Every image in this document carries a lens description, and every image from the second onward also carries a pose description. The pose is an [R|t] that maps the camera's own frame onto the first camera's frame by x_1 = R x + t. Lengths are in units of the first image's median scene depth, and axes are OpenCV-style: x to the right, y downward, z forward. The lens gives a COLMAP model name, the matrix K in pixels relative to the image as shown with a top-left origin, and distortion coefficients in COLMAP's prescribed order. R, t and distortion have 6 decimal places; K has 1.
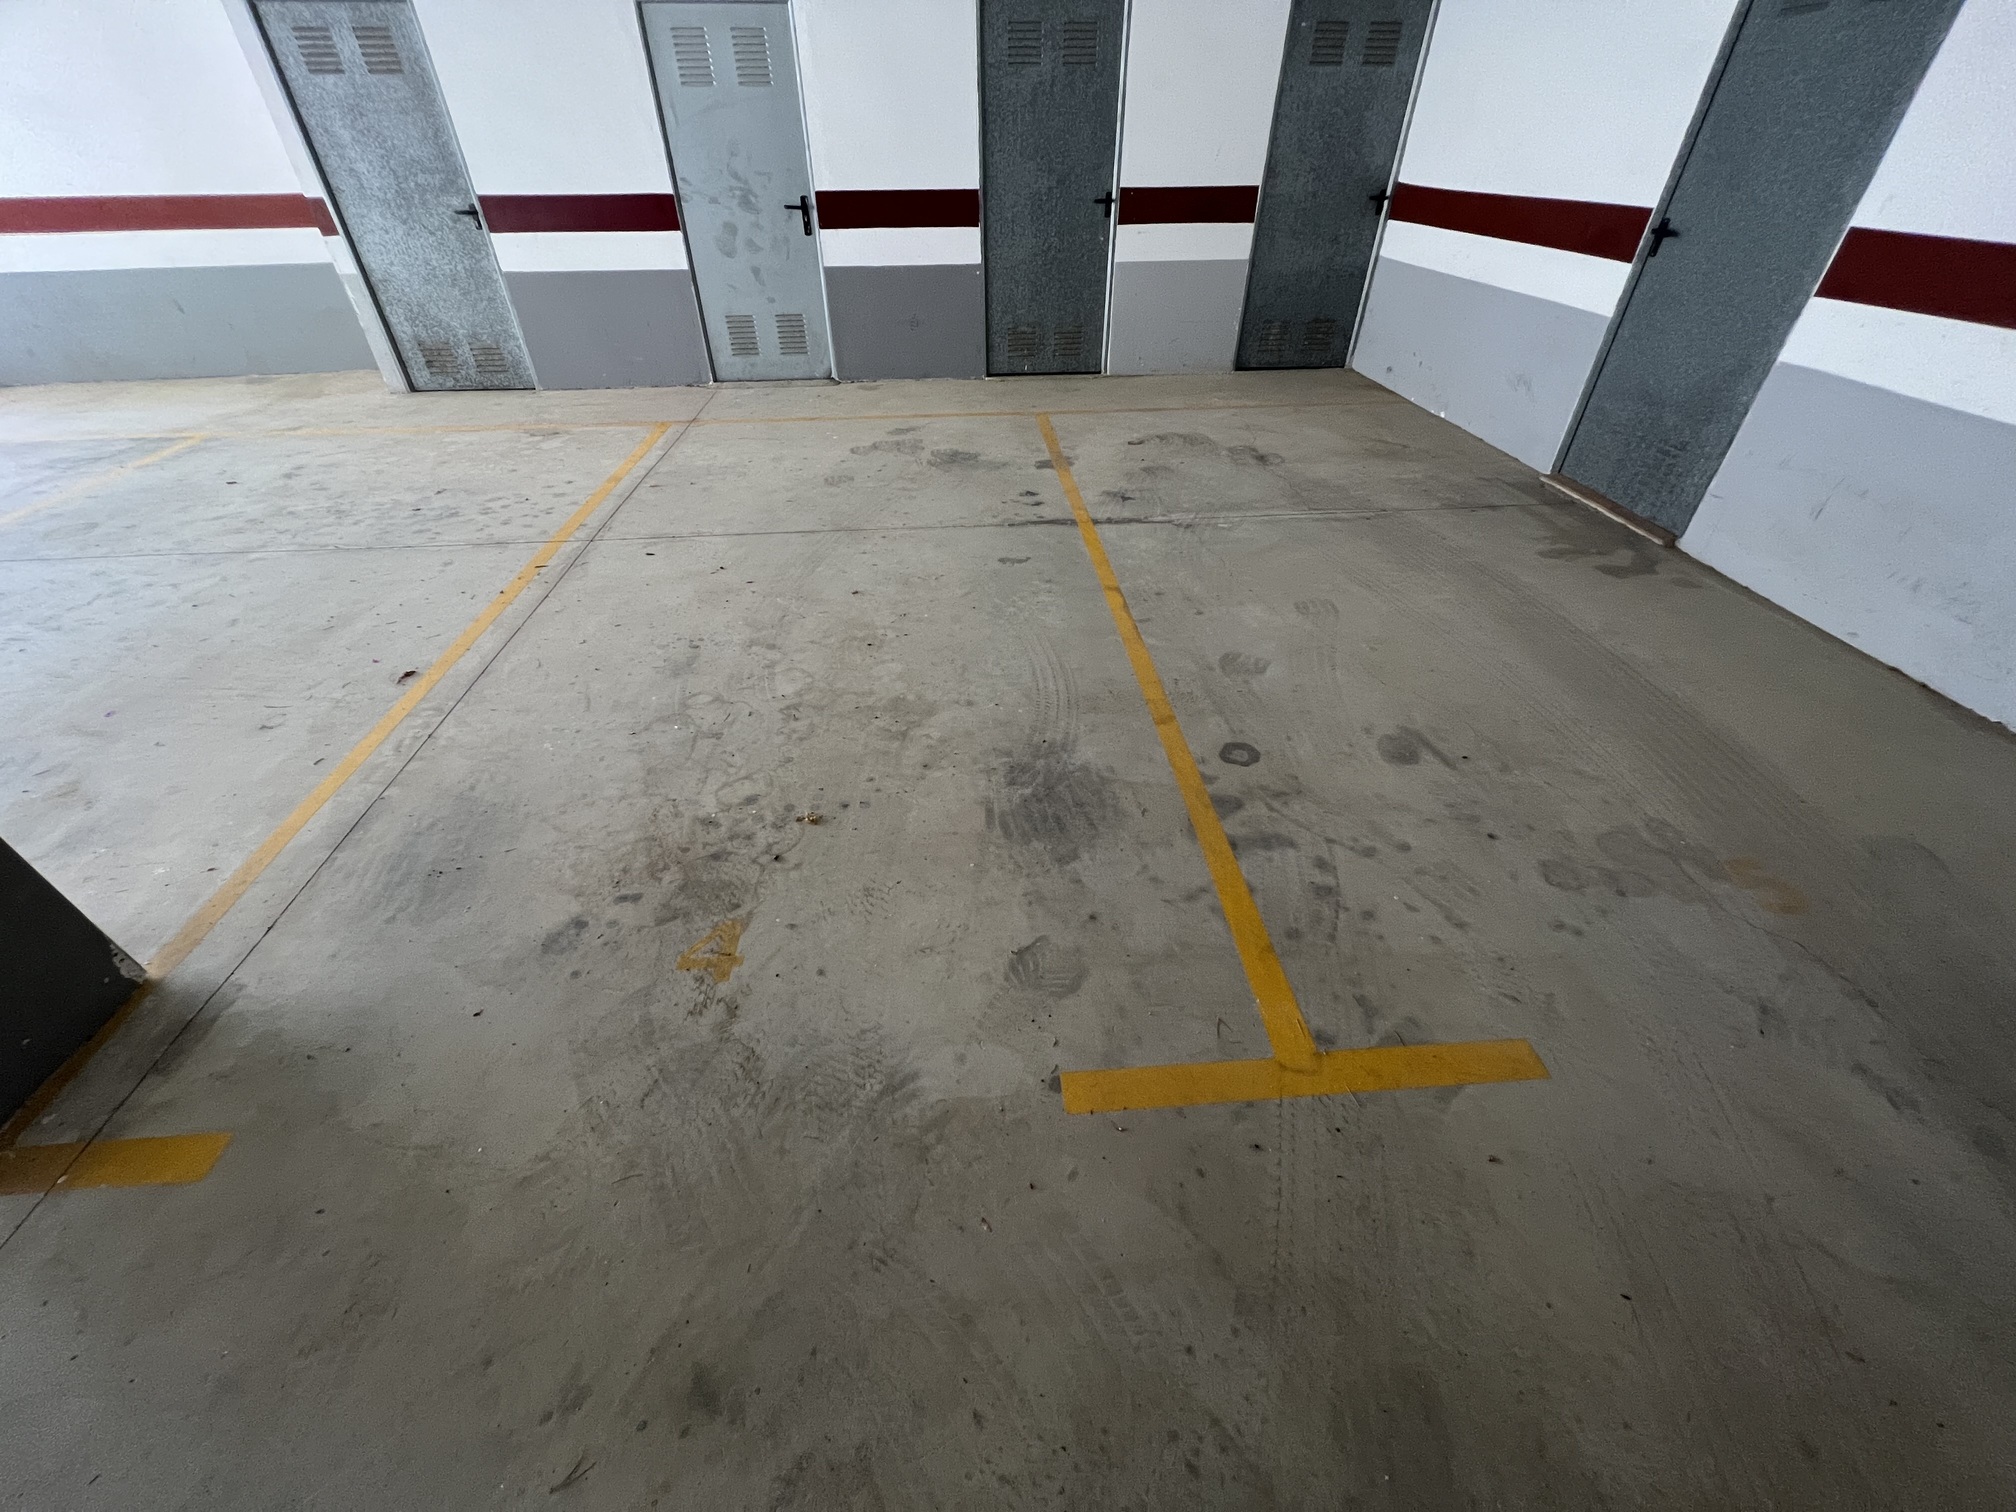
lens RADIAL K [[821.5, 0, 1006.0], [0, 821.5, 779.2], [0, 0, 1]] dist [0.001076, -0.000030]
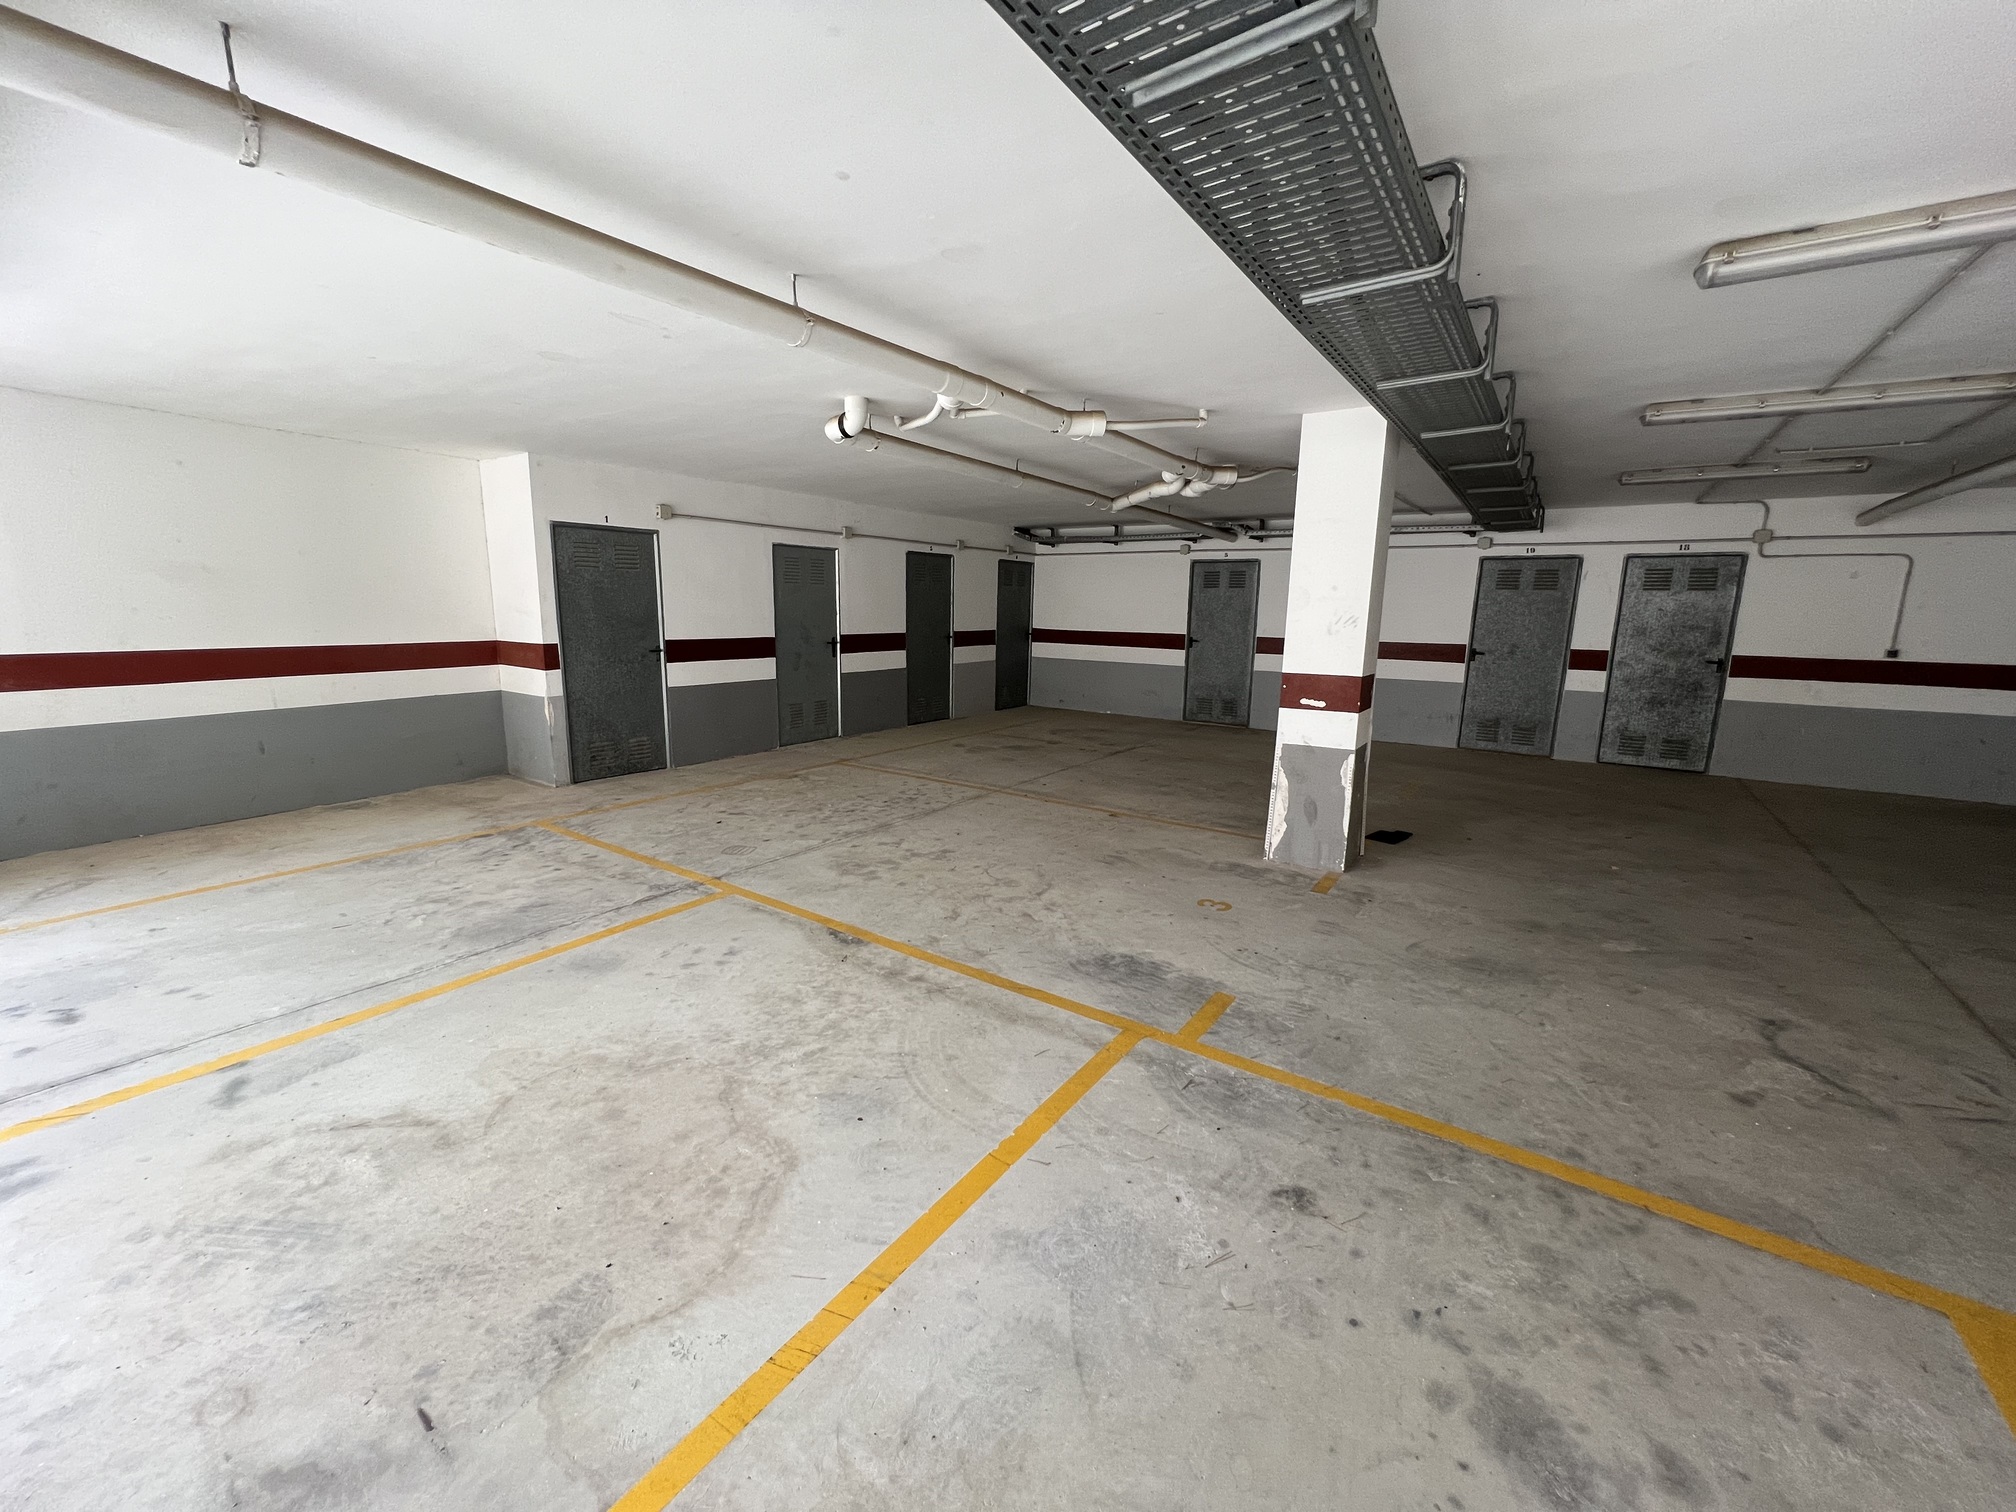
lens RADIAL K [[800.6, 0, 1003.3], [0, 800.6, 752.0], [0, 0, 1]] dist [-0.000582, -0.000238]
pose [[0.624170, -0.125303, 0.771175, -1.258478], [0.474189, 0.845222, -0.246463, 0.048836], [-0.620932, 0.519518, 0.586980, -0.045279]]
